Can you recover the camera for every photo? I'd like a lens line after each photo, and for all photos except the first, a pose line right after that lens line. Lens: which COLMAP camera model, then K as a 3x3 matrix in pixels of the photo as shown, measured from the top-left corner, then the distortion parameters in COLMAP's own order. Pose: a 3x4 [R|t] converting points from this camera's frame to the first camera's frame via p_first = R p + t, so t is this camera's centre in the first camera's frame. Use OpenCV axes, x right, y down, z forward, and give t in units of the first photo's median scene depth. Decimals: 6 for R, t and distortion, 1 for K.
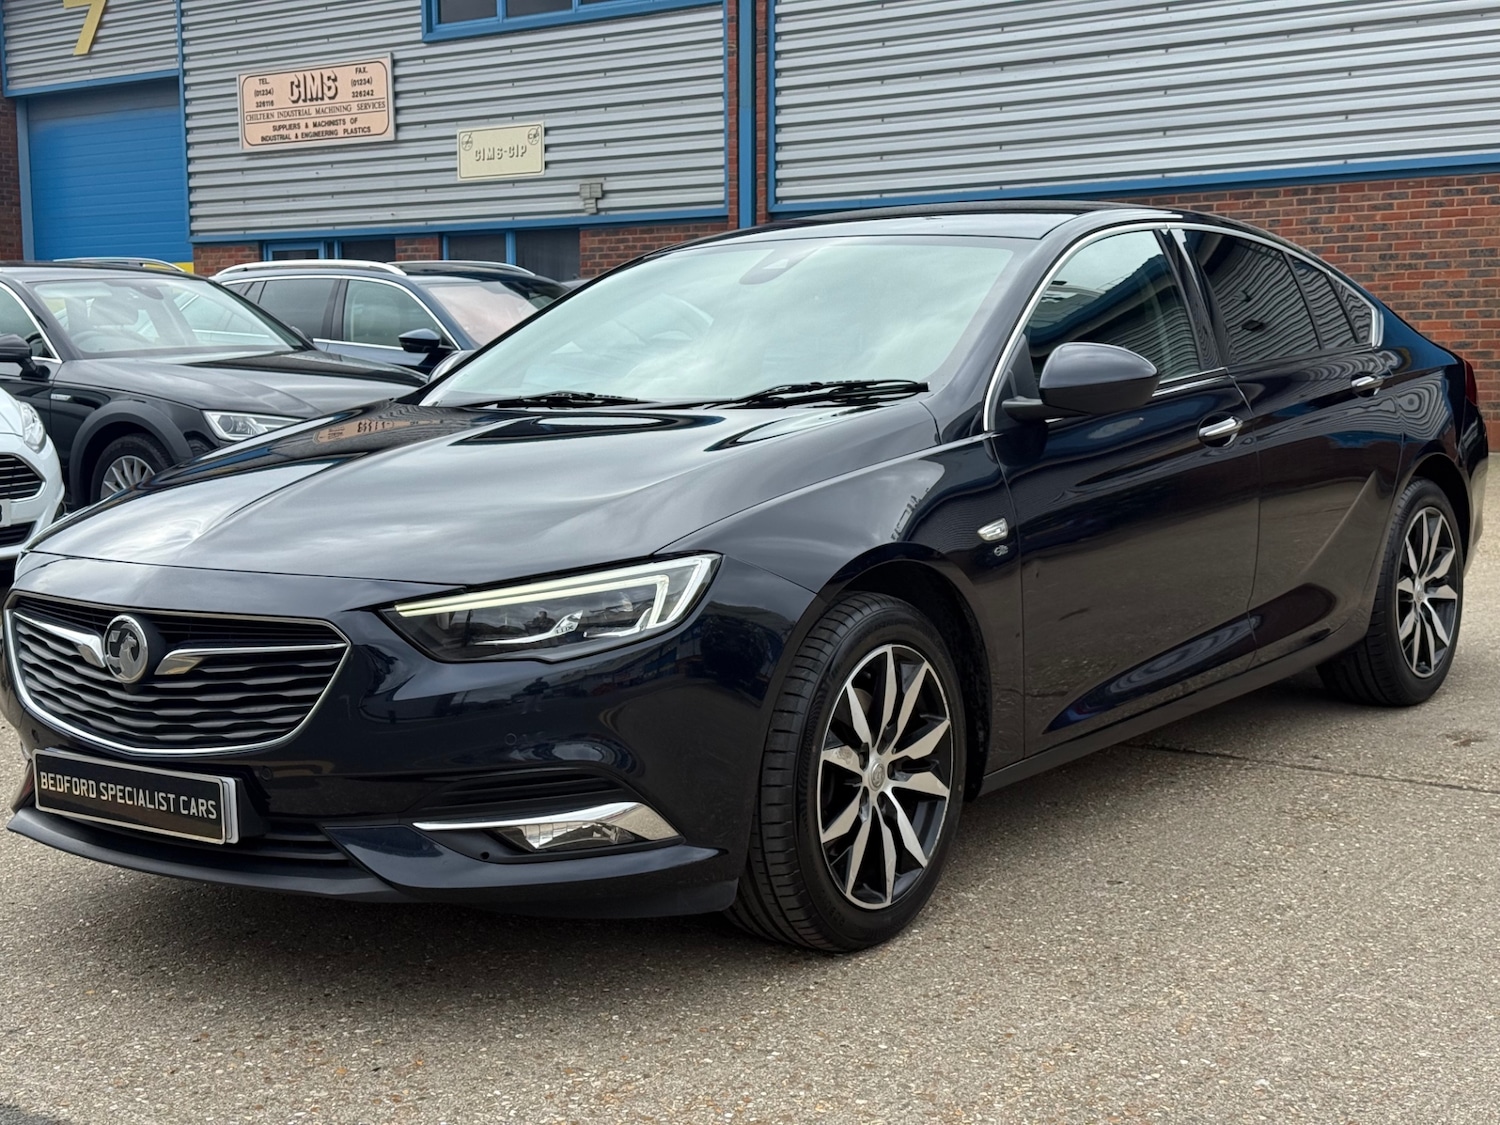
lens RADIAL K [[2088.5, 0, 753.8], [0, 2088.5, 582.9], [0, 0, 1]] dist [0.172259, -0.366607]
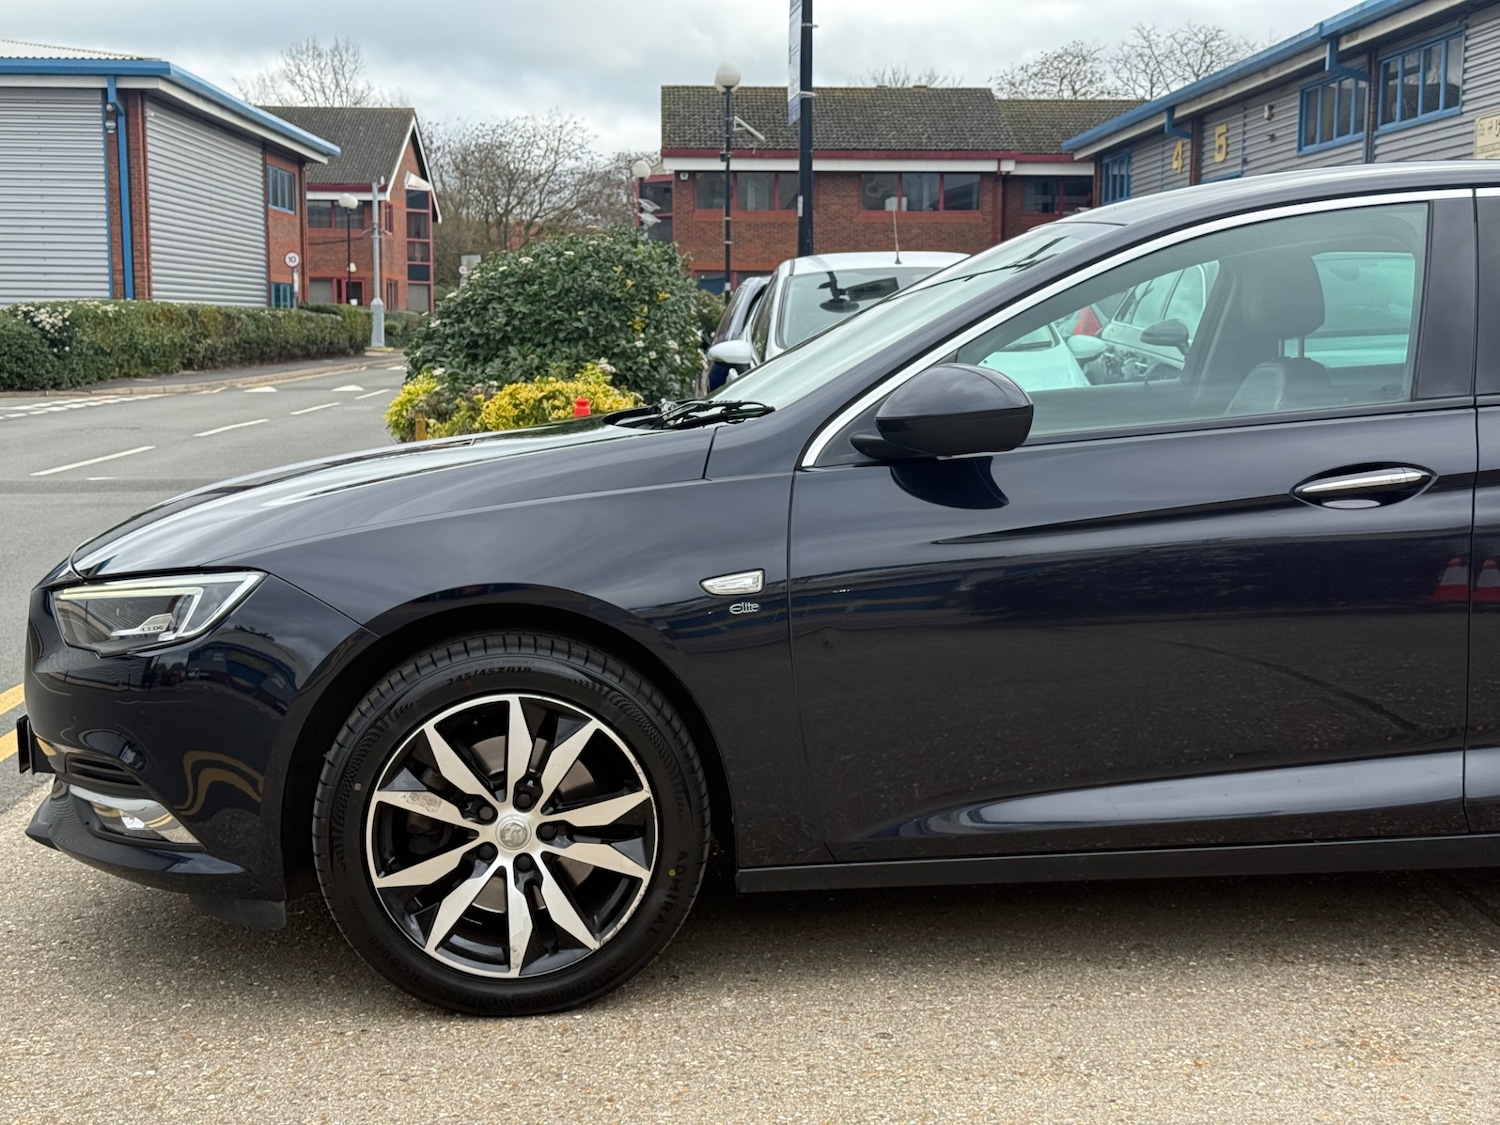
lens RADIAL K [[2088.5, 0, 753.8], [0, 2088.5, 582.9], [0, 0, 1]] dist [0.172259, -0.366607]
pose [[0.639067, 0.103169, -0.762201, 0.148384], [-0.089489, 0.994207, 0.059541, -0.014857], [0.763928, 0.030157, 0.644597, 0.088067]]
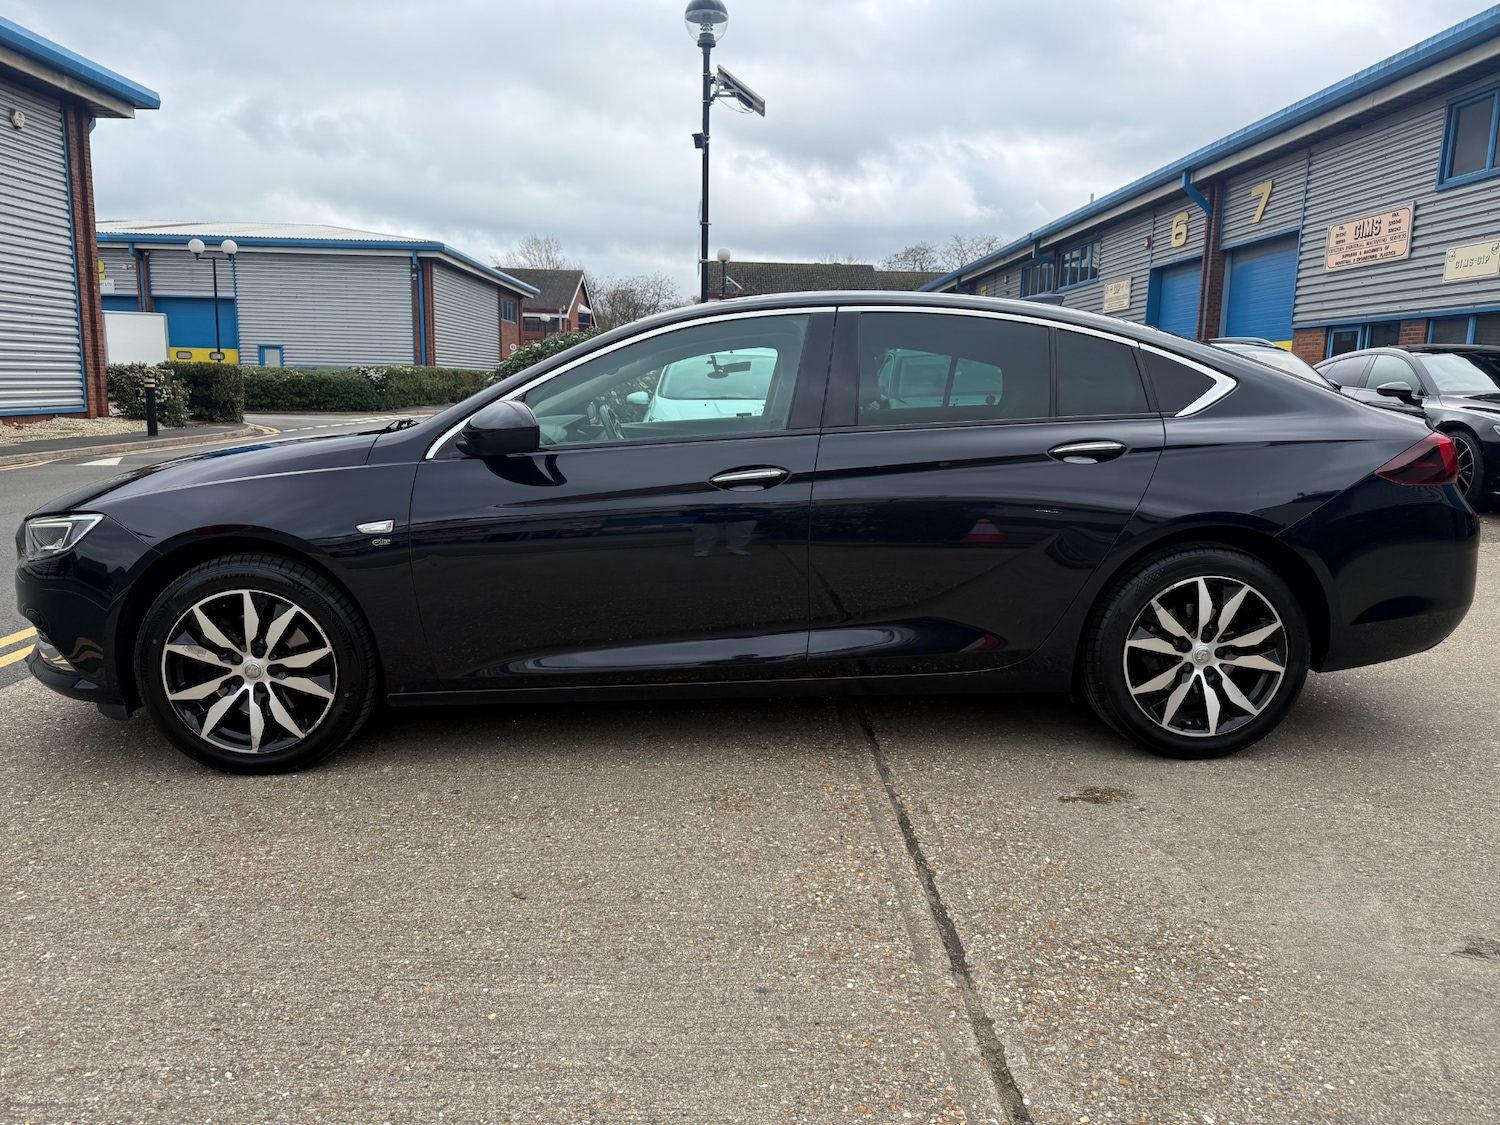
lens RADIAL K [[1055.4, 0, 756.6], [0, 1055.4, 562.6], [0, 0, 1]] dist [0.076509, -0.083721]
pose [[0.631266, 0.148984, -0.761123, 0.162811], [-0.108482, 0.988690, 0.103555, -0.020416], [0.767942, 0.017198, 0.640288, 0.140947]]
